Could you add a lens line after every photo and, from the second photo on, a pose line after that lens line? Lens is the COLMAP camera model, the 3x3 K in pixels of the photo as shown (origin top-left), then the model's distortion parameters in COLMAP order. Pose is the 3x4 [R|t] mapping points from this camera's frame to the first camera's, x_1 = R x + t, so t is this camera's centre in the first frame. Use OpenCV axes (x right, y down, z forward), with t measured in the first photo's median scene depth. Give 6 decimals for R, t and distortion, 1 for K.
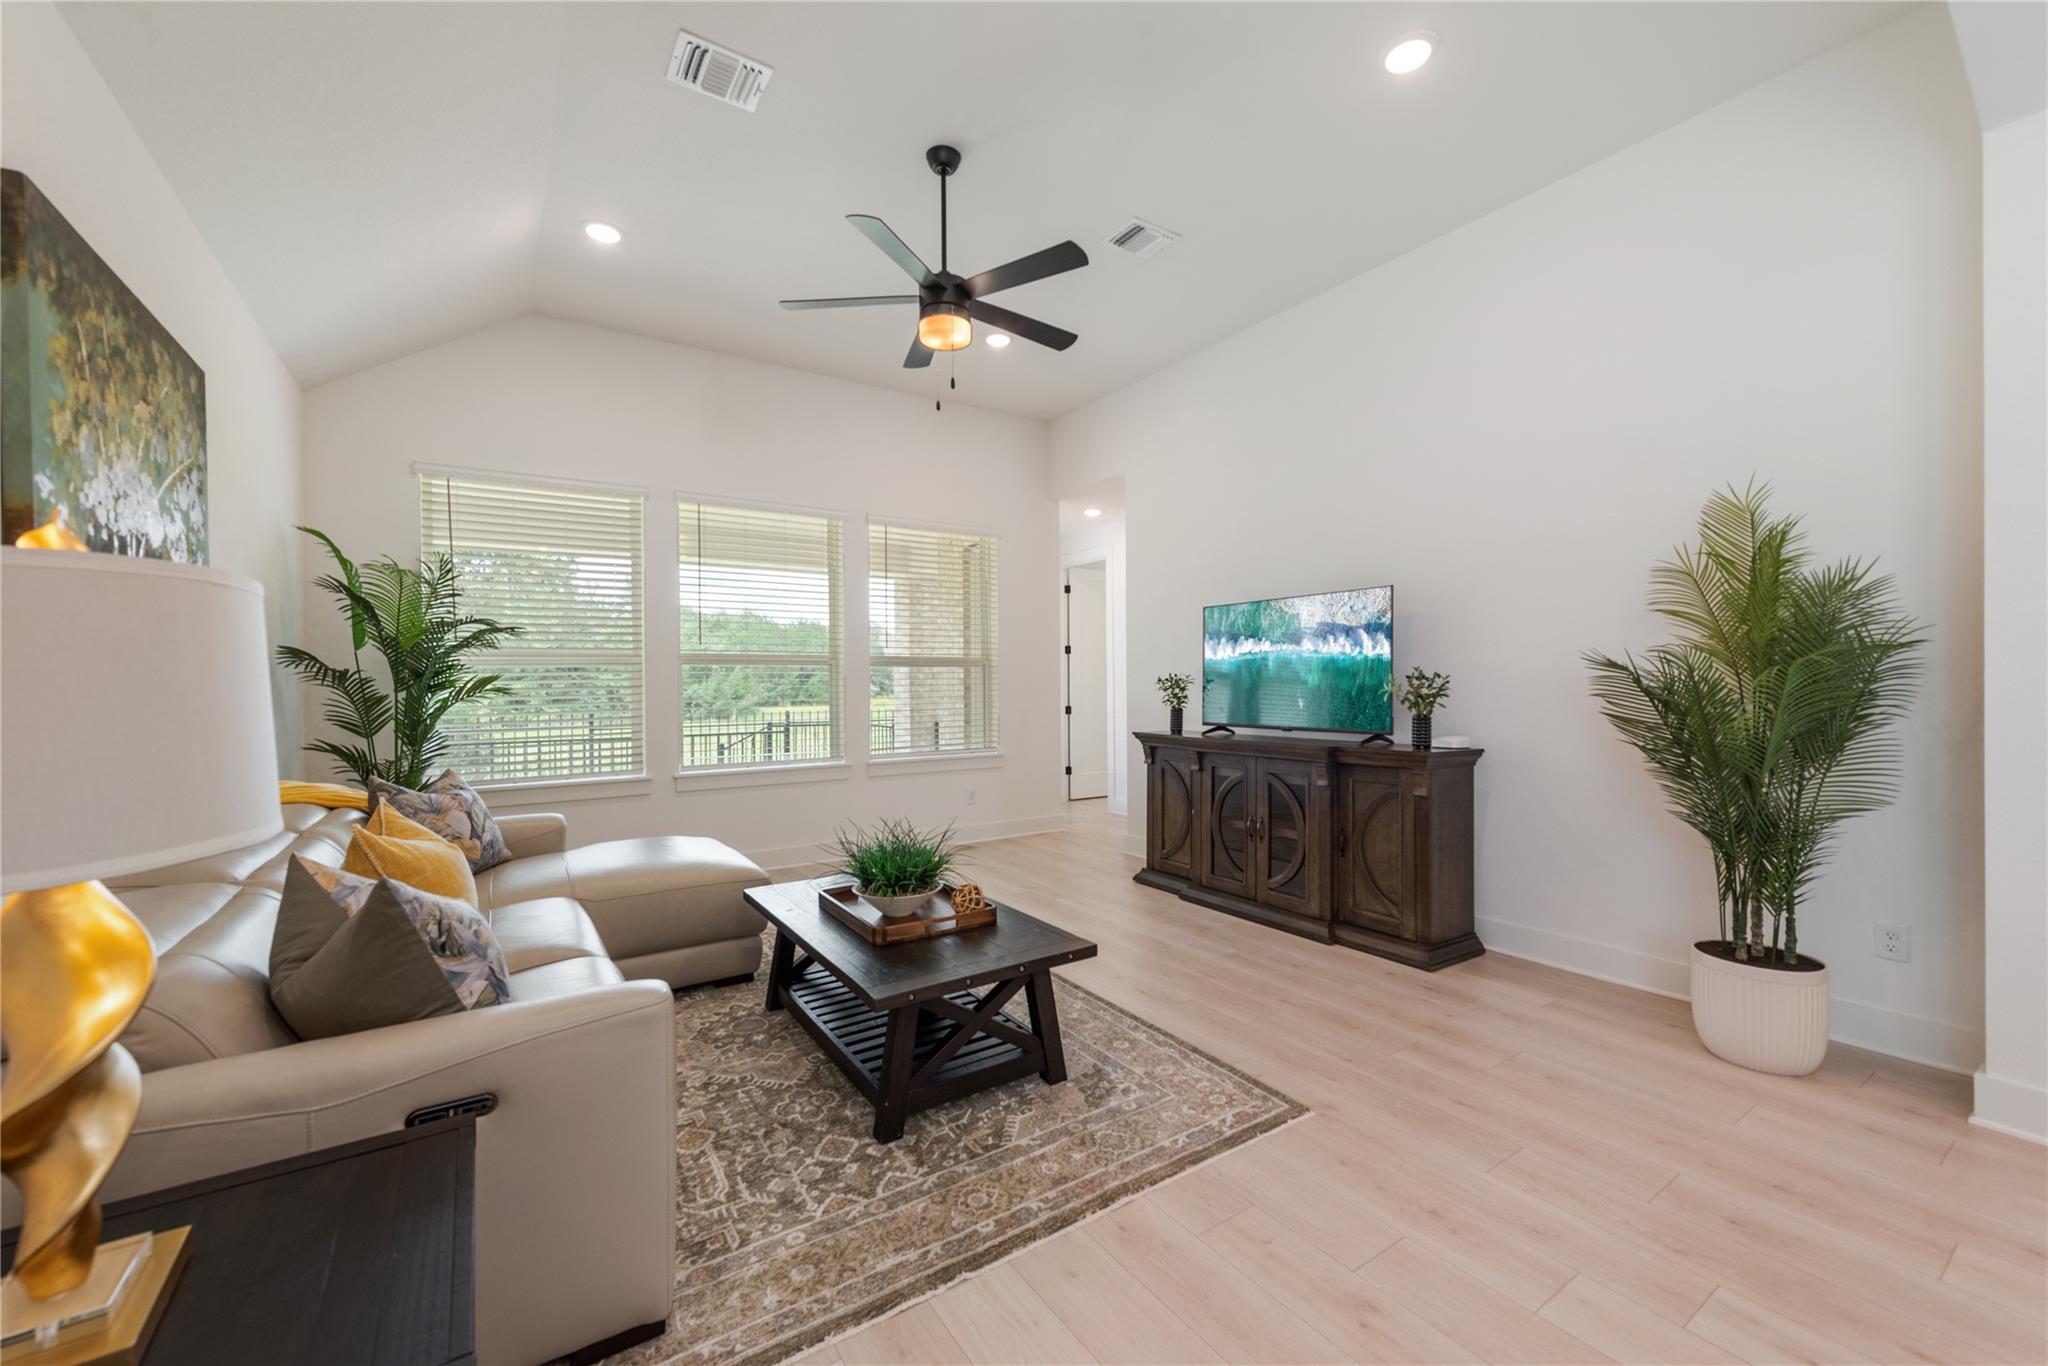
lens RADIAL K [[815.4, 0, 1029.0], [0, 815.4, 674.0], [0, 0, 1]] dist [0.007939, -0.000136]
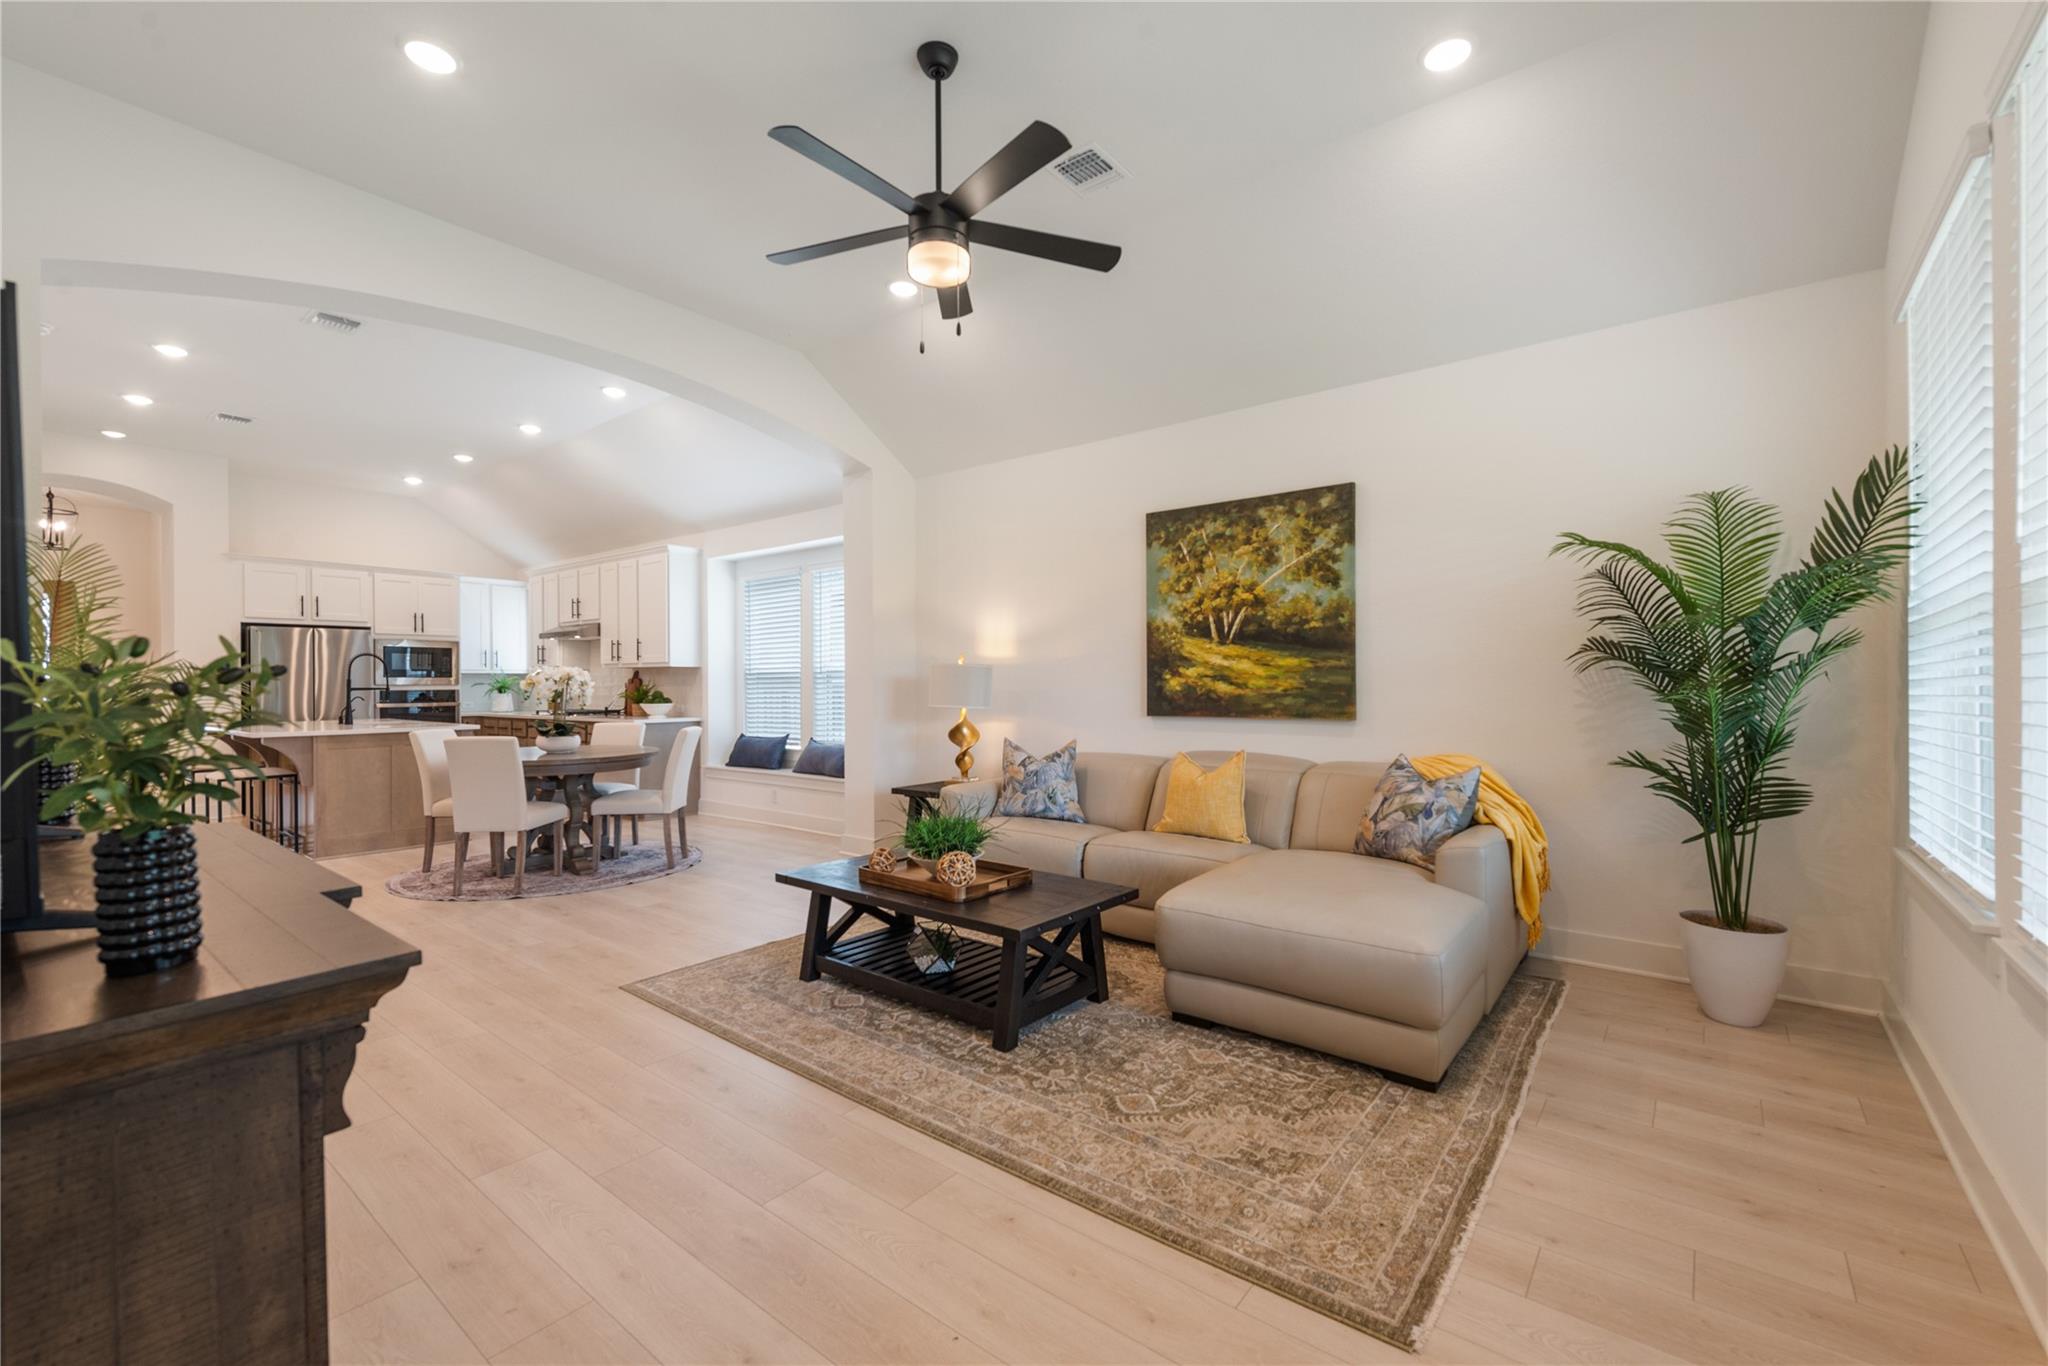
lens RADIAL K [[854.9, 0, 1032.5], [0, 854.9, 684.6], [0, 0, 1]] dist [0.007404, -0.000470]
pose [[-0.951170, 0.015208, -0.308292, 0.065176], [0.018079, 0.999816, -0.006457, 0.016193], [0.308137, -0.011715, -0.951270, 1.534605]]
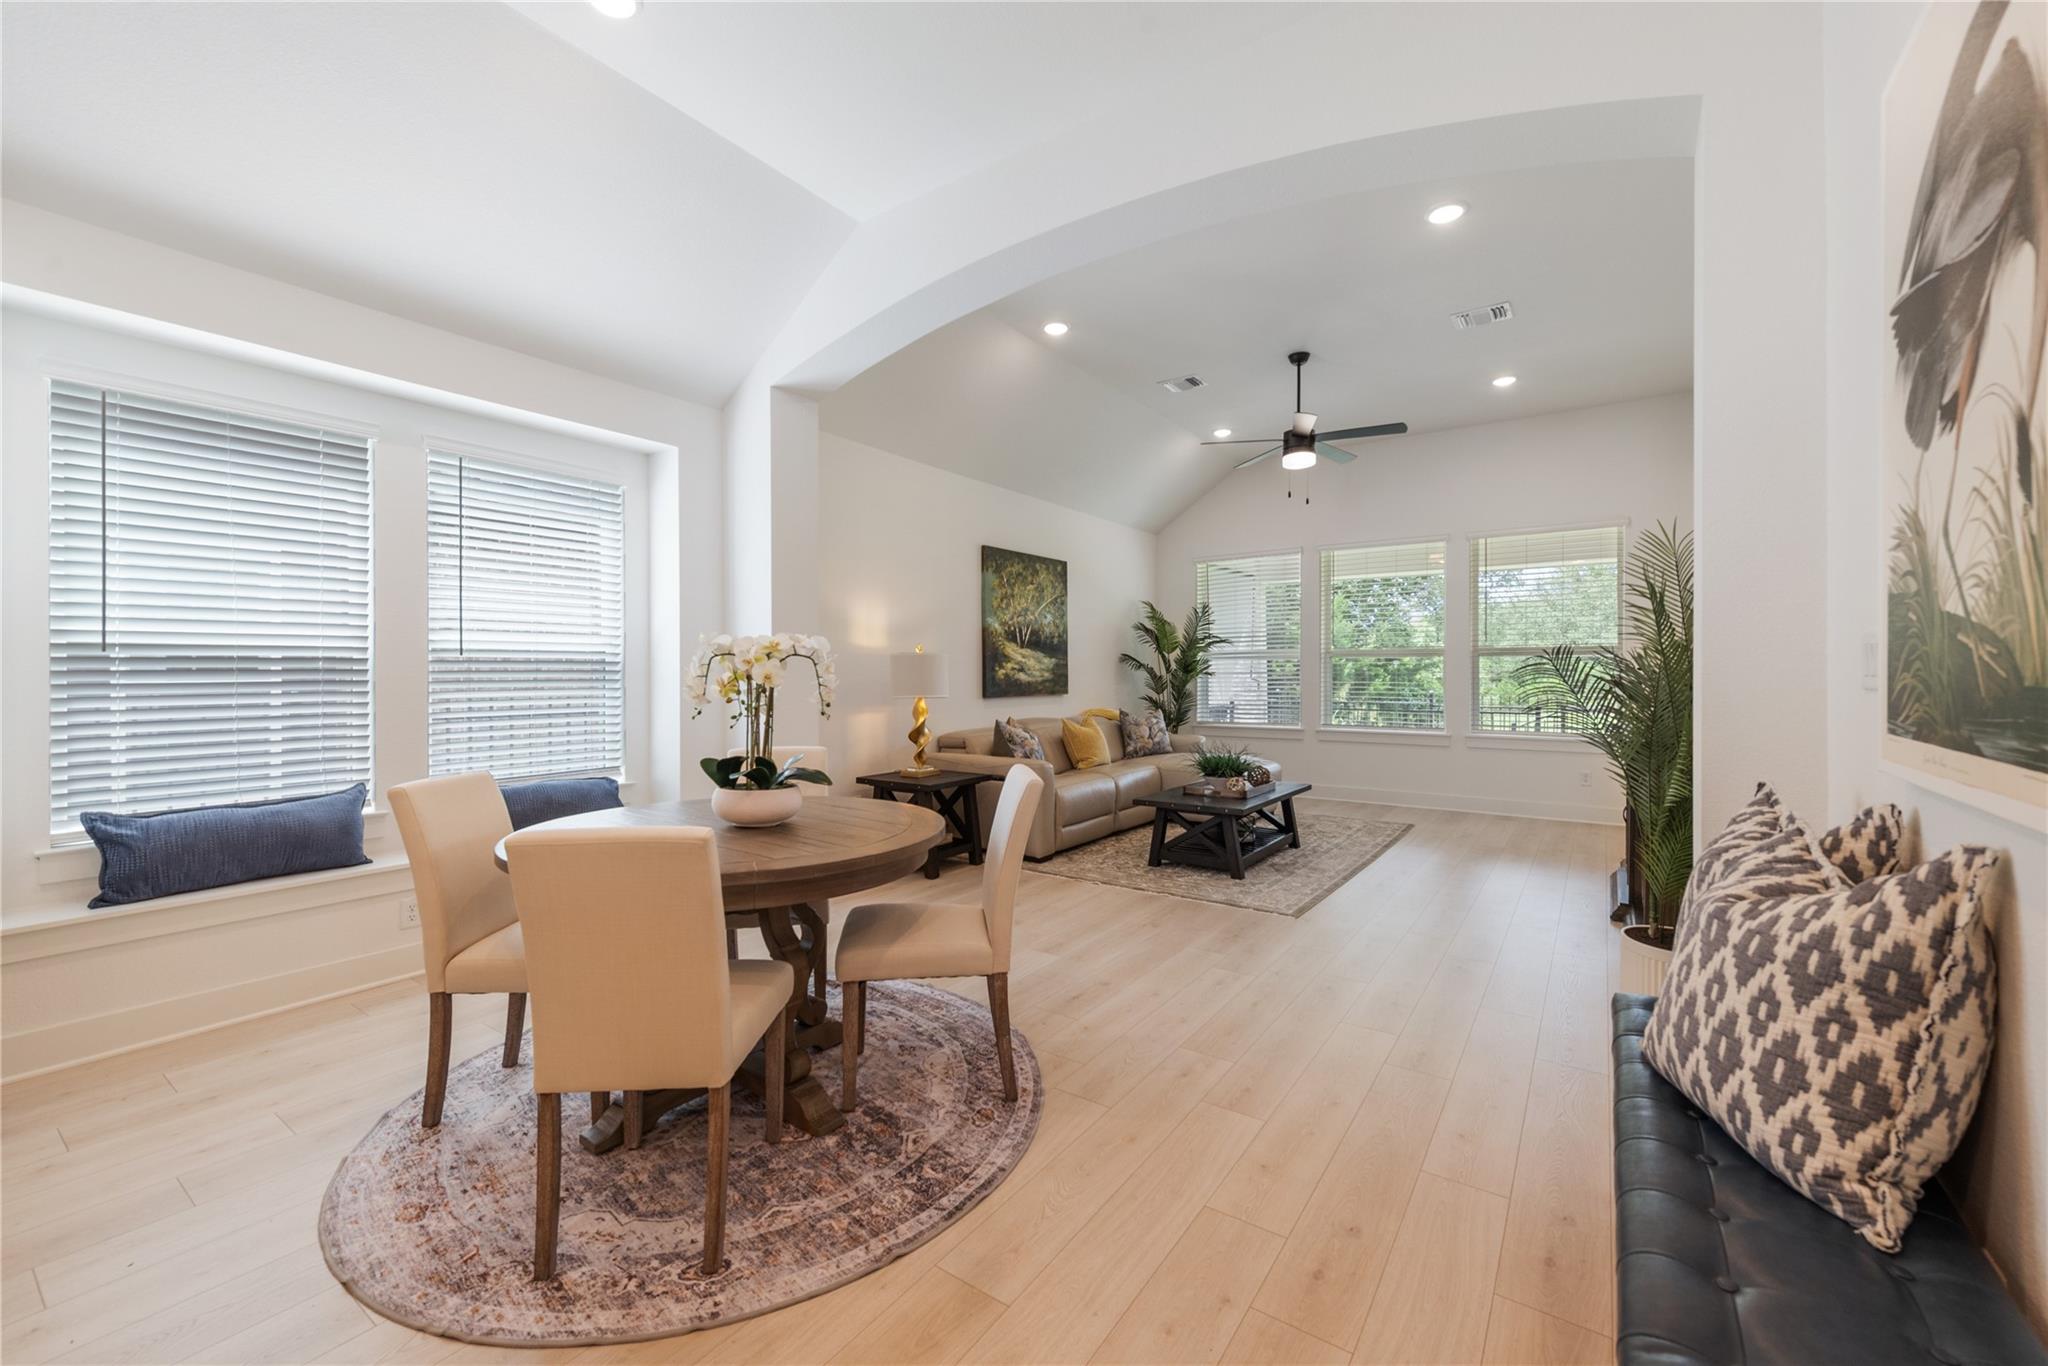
lens RADIAL K [[815.4, 0, 1029.0], [0, 815.4, 674.0], [0, 0, 1]] dist [0.007939, -0.000136]
pose [[0.364706, 0.013859, -0.931020, 1.023966], [0.007118, 0.999819, 0.017671, -0.016933], [0.931096, -0.013072, 0.364541, -0.100122]]
